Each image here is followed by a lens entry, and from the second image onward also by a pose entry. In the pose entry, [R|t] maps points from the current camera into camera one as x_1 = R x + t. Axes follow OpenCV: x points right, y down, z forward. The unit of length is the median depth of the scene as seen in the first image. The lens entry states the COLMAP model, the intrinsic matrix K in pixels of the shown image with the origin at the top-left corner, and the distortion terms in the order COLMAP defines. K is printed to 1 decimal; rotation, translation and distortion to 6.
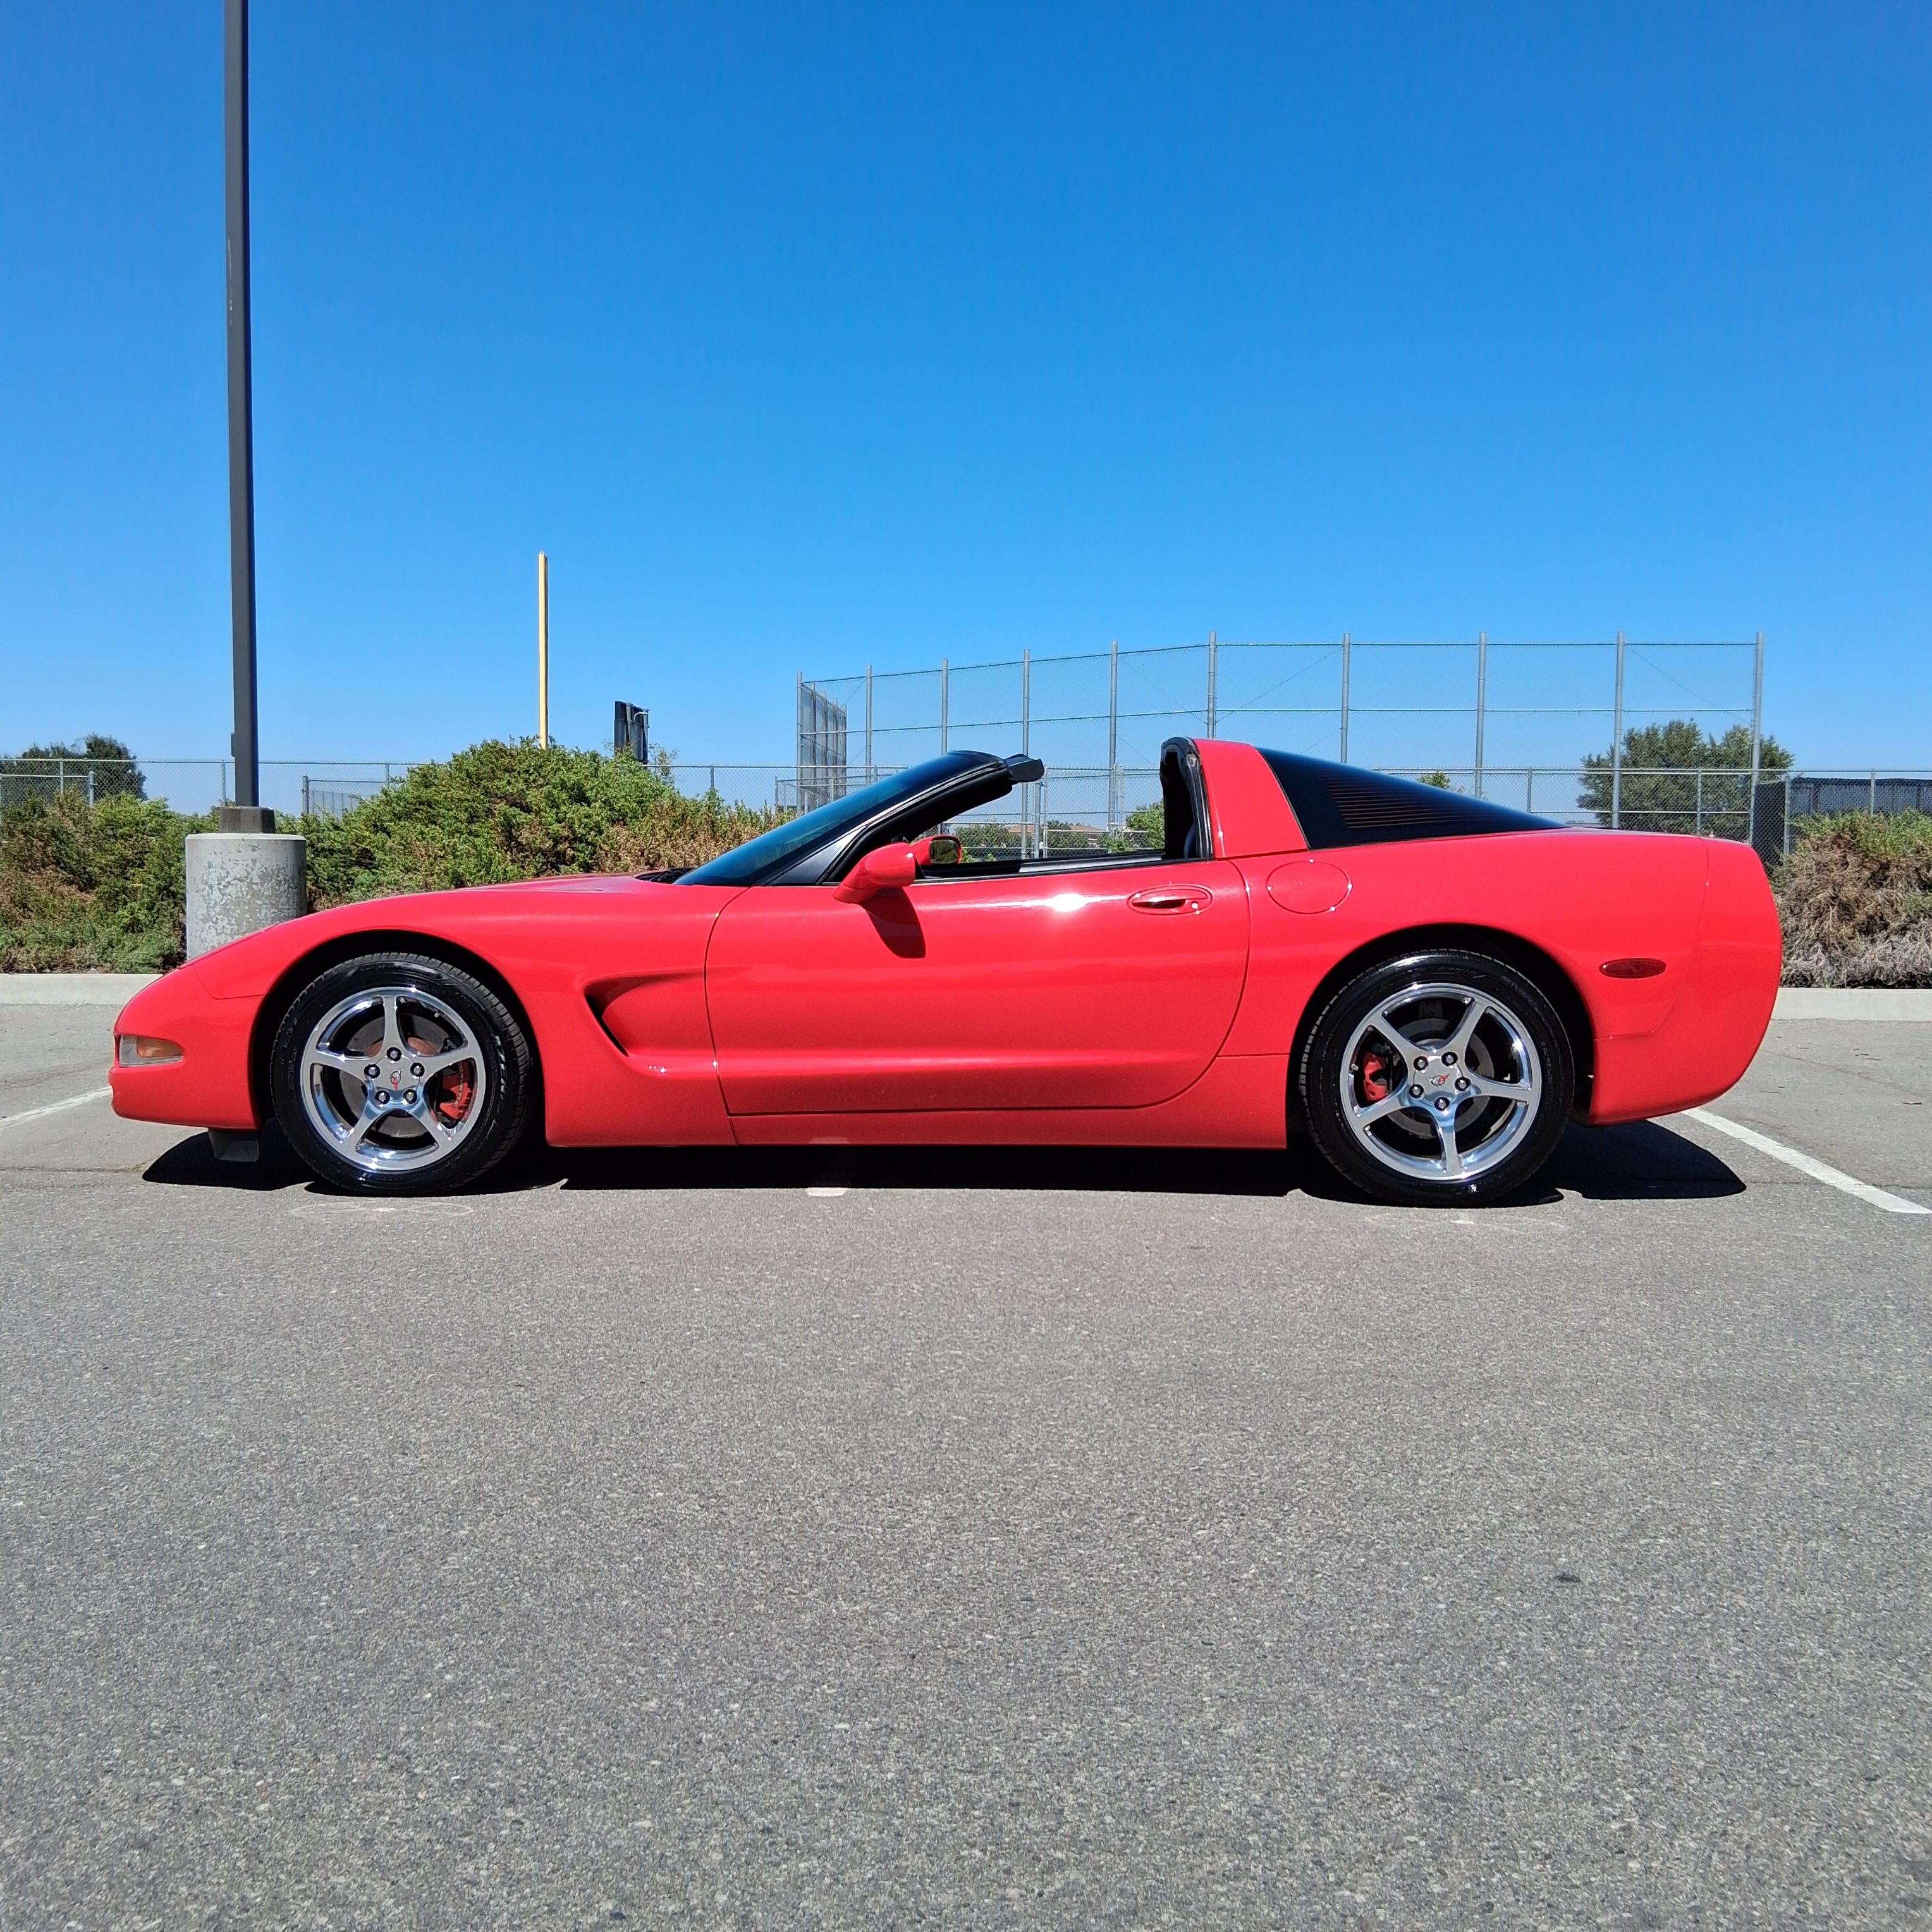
lens RADIAL K [[2264.8, 0, 966.0], [0, 2264.8, 966.0], [0, 0, 1]] dist [0.142042, -0.231966]
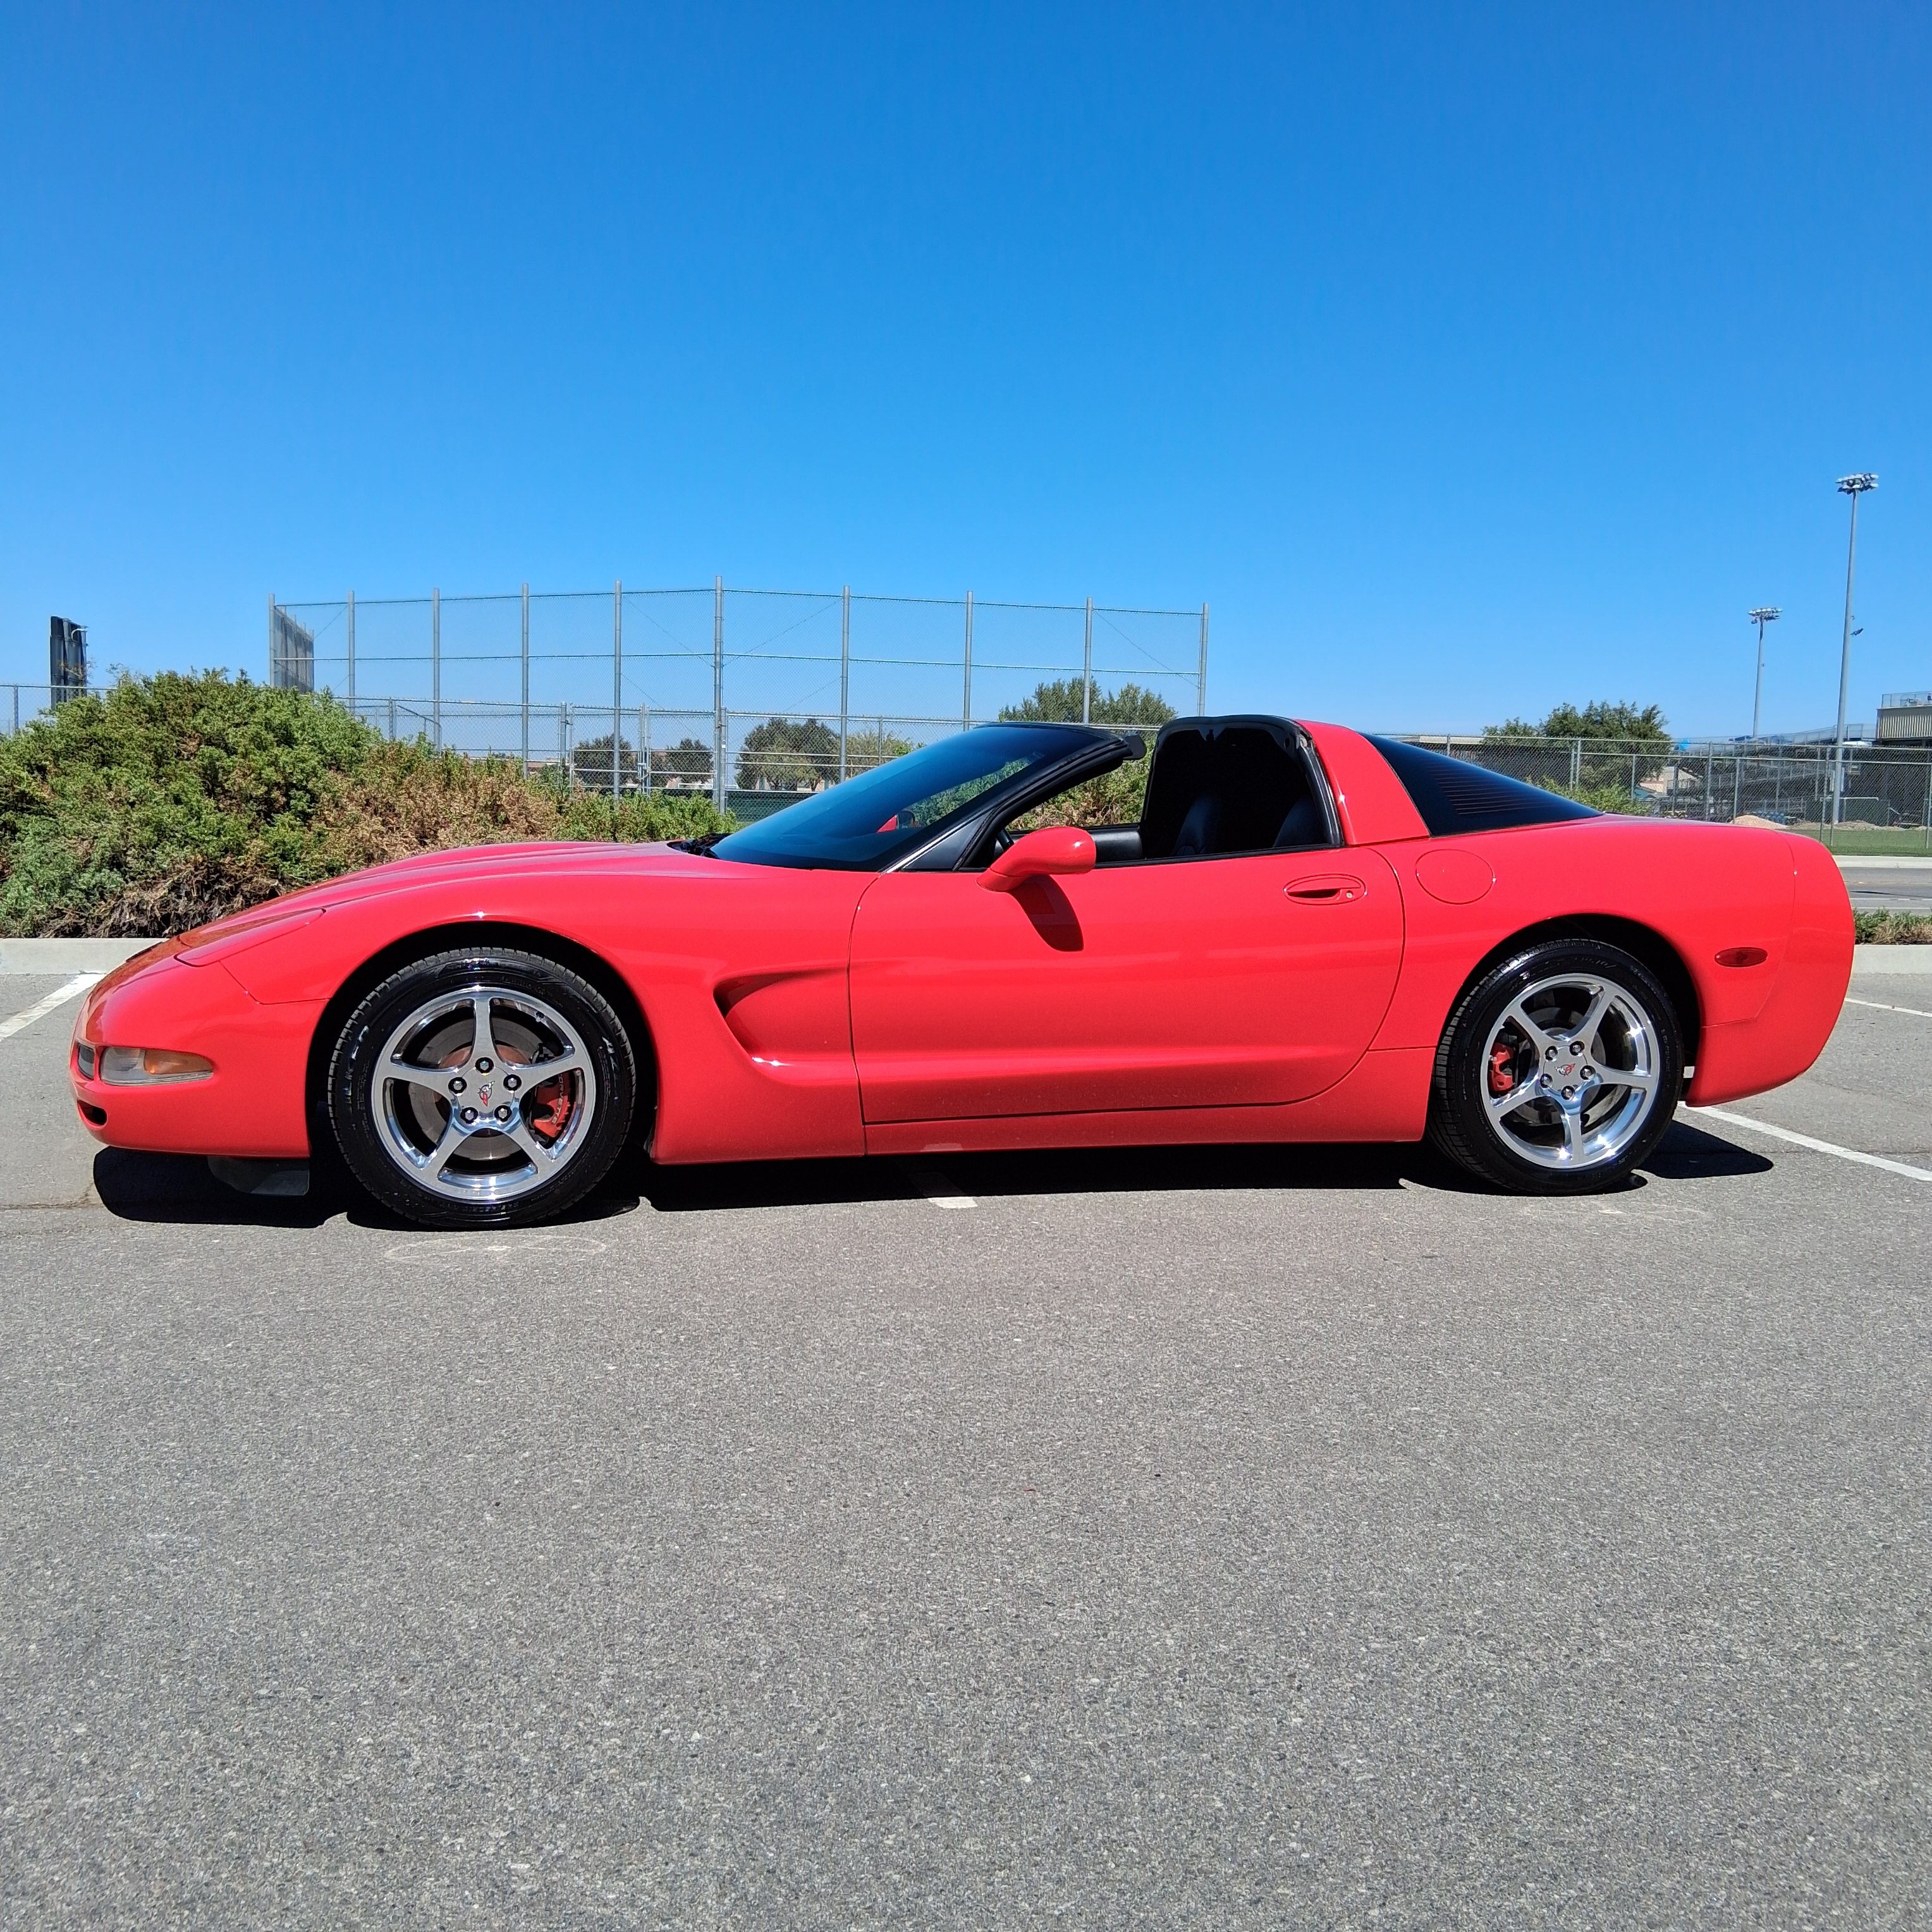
lens RADIAL K [[2123.6, 0, 966.0], [0, 2123.6, 966.0], [0, 0, 1]] dist [0.150680, -0.310383]
pose [[0.952756, -0.009190, 0.303597, -0.321707], [-0.001909, 0.999341, 0.036242, -0.028198], [-0.303731, -0.035110, 0.952111, 0.179676]]
